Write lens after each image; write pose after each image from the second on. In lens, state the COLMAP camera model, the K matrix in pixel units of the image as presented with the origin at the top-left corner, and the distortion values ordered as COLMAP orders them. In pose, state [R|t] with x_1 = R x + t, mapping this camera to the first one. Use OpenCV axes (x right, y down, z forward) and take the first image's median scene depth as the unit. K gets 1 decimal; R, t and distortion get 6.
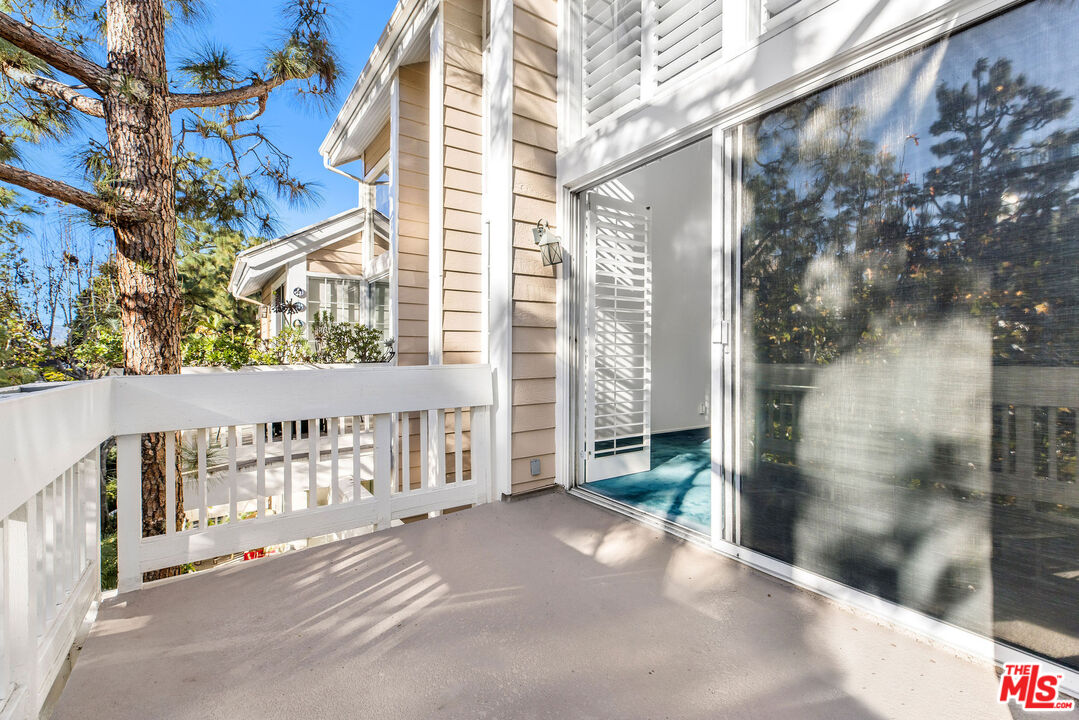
lens RADIAL K [[487.2, 0, 548.2], [0, 487.2, 353.9], [0, 0, 1]] dist [0.012157, 0.000040]
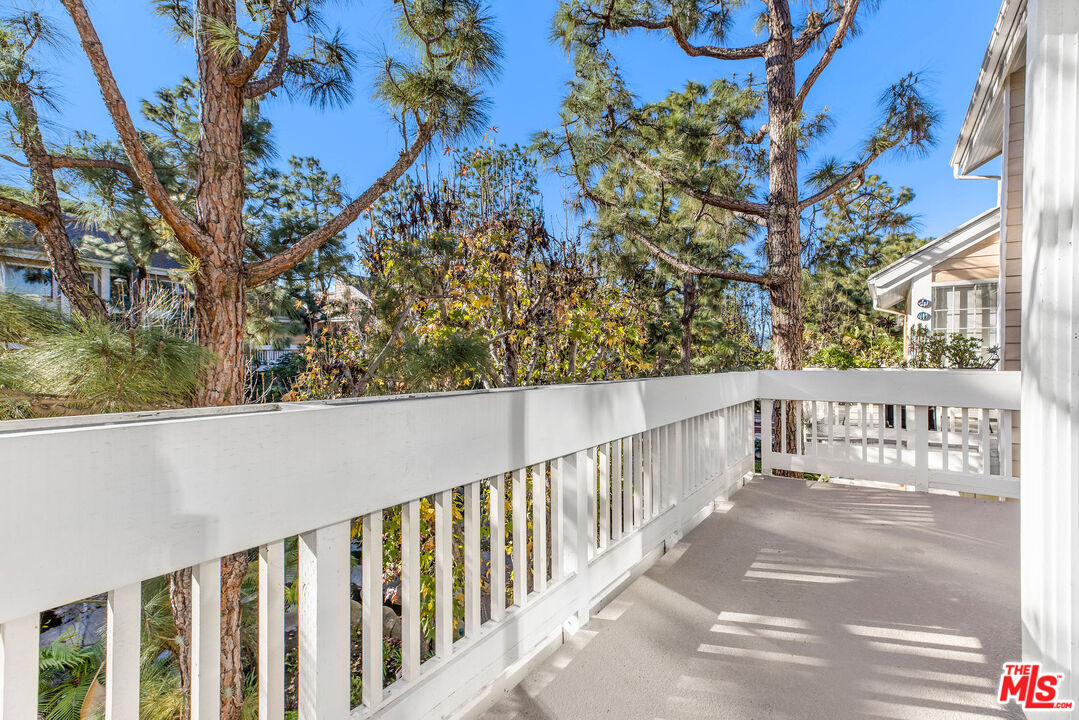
lens RADIAL K [[487.2, 0, 548.2], [0, 487.2, 353.9], [0, 0, 1]] dist [0.012157, 0.000040]
pose [[0.349434, 0.000293, -0.936961, 0.356569], [-0.006179, 0.999979, -0.001991, -0.006835], [0.936941, 0.006485, 0.349429, -0.272037]]
